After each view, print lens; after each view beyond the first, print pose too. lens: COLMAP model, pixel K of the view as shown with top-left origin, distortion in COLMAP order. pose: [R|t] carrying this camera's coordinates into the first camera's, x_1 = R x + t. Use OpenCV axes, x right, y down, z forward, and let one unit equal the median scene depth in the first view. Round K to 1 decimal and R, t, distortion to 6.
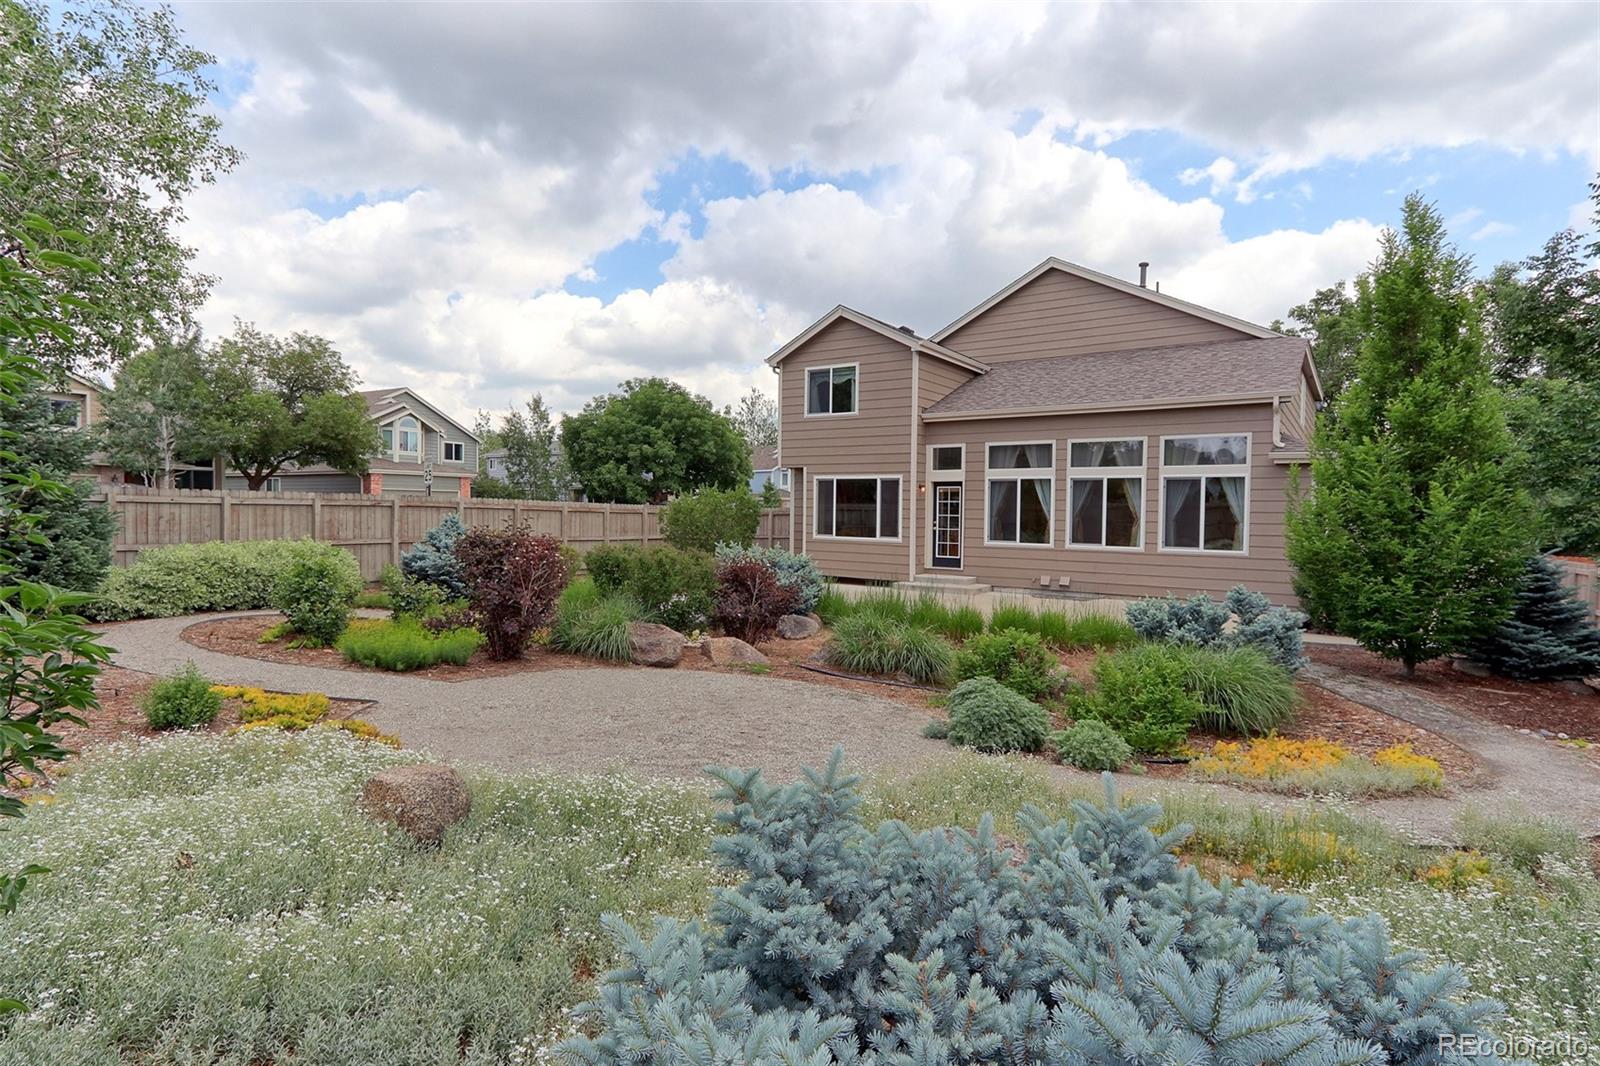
lens RADIAL K [[764.6, 0, 797.9], [0, 764.6, 533.0], [0, 0, 1]] dist [0.001296, 0.003463]
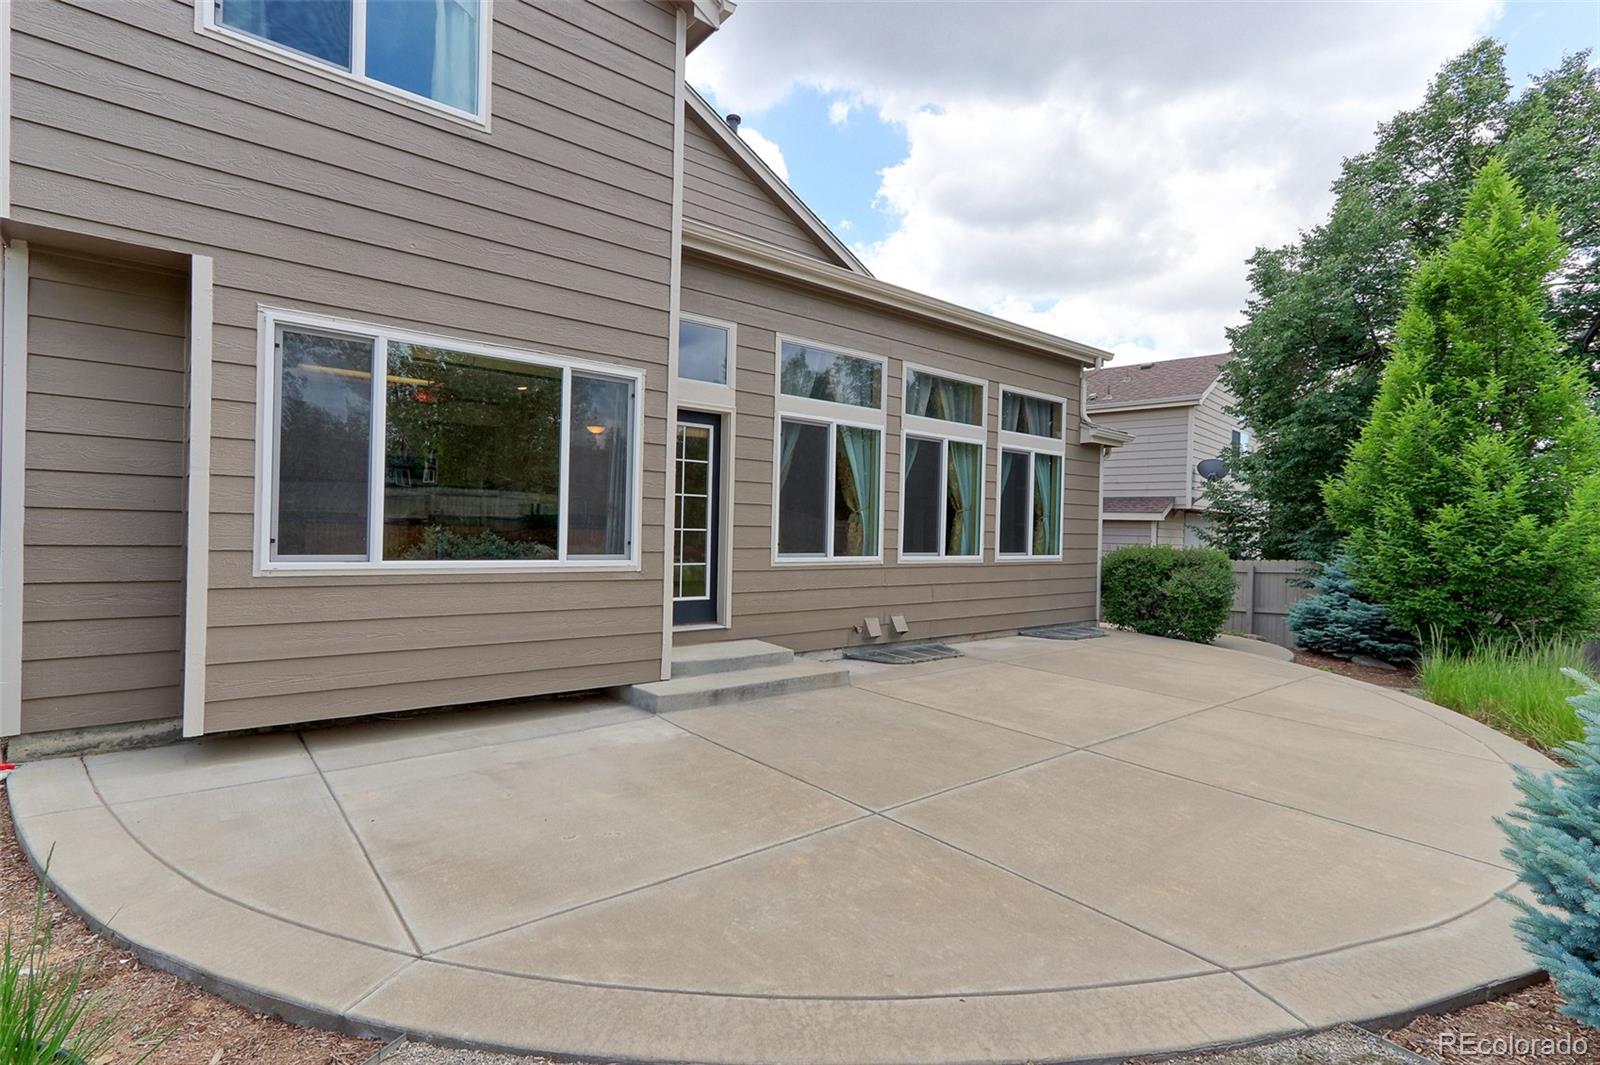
lens RADIAL K [[764.6, 0, 809.4], [0, 764.6, 527.8], [0, 0, 1]] dist [0.001296, 0.003463]
pose [[0.282856, -0.005537, 0.959146, -0.170025], [0.010281, 0.999943, 0.002741, -0.006415], [-0.959107, 0.009086, 0.282897, 0.836645]]
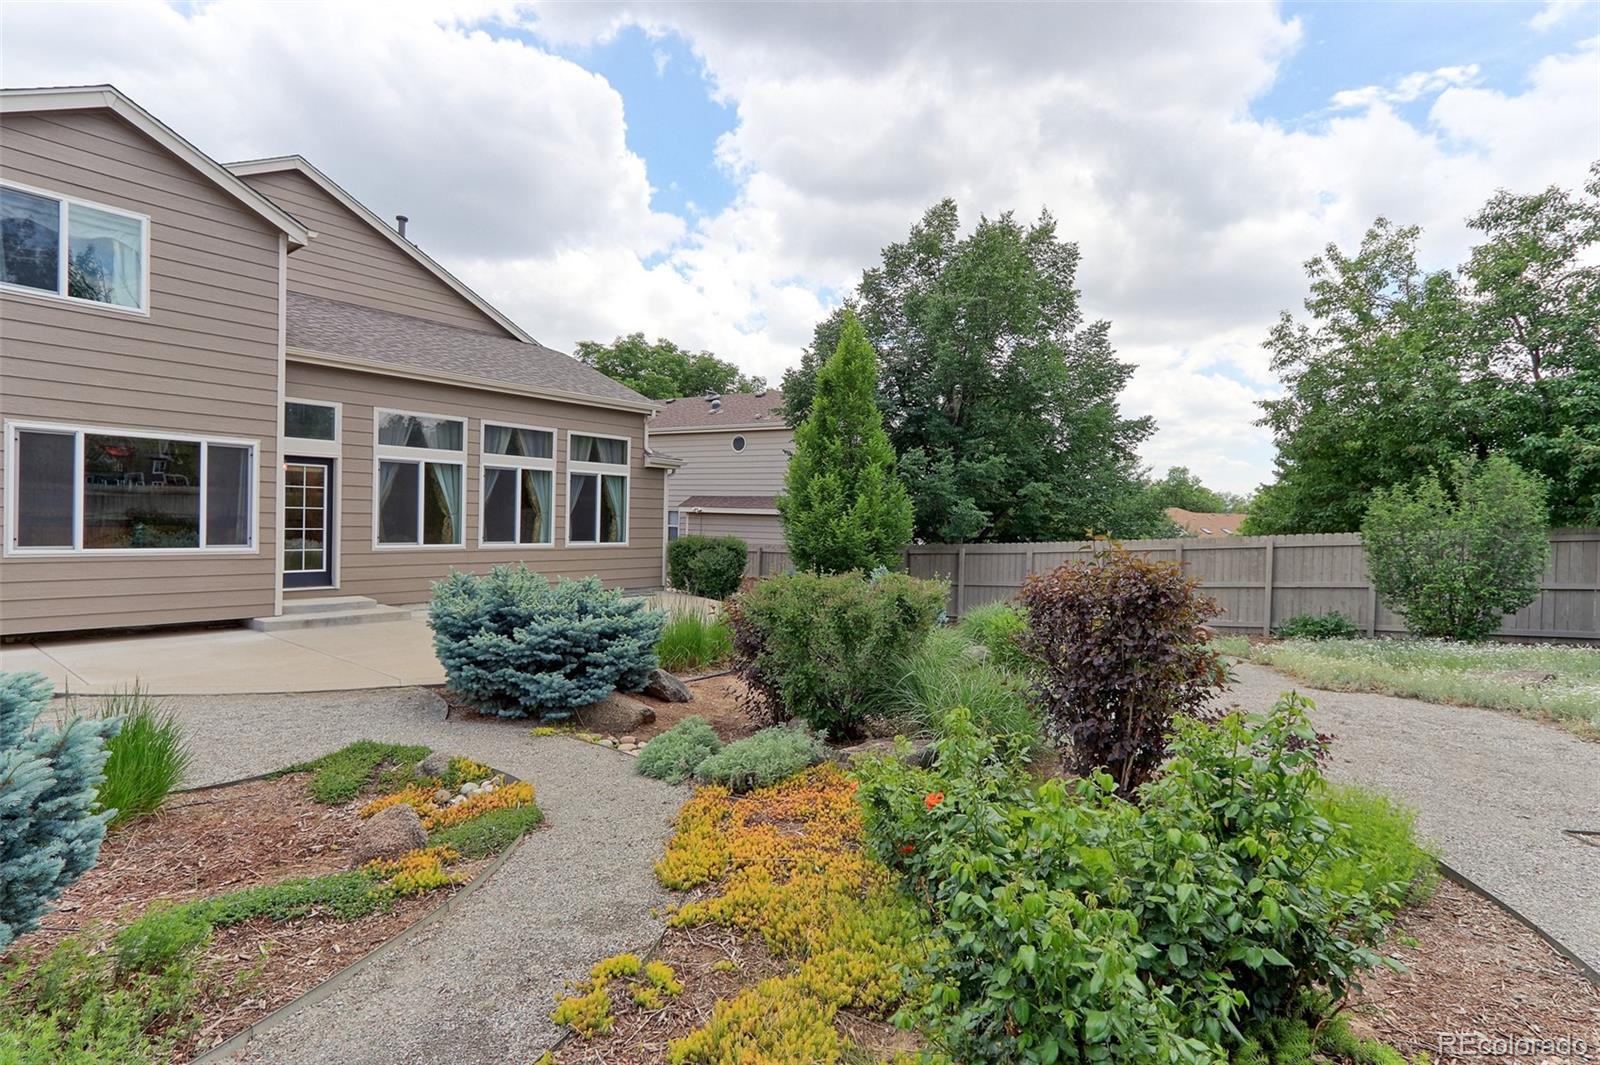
lens RADIAL K [[782.4, 0, 806.0], [0, 782.4, 529.1], [0, 0, 1]] dist [0.003439, 0.000461]
pose [[0.085416, -0.023409, 0.996070, -0.442958], [0.010874, 0.999686, 0.022561, -0.015645], [-0.996286, 0.008904, 0.085644, 0.521796]]
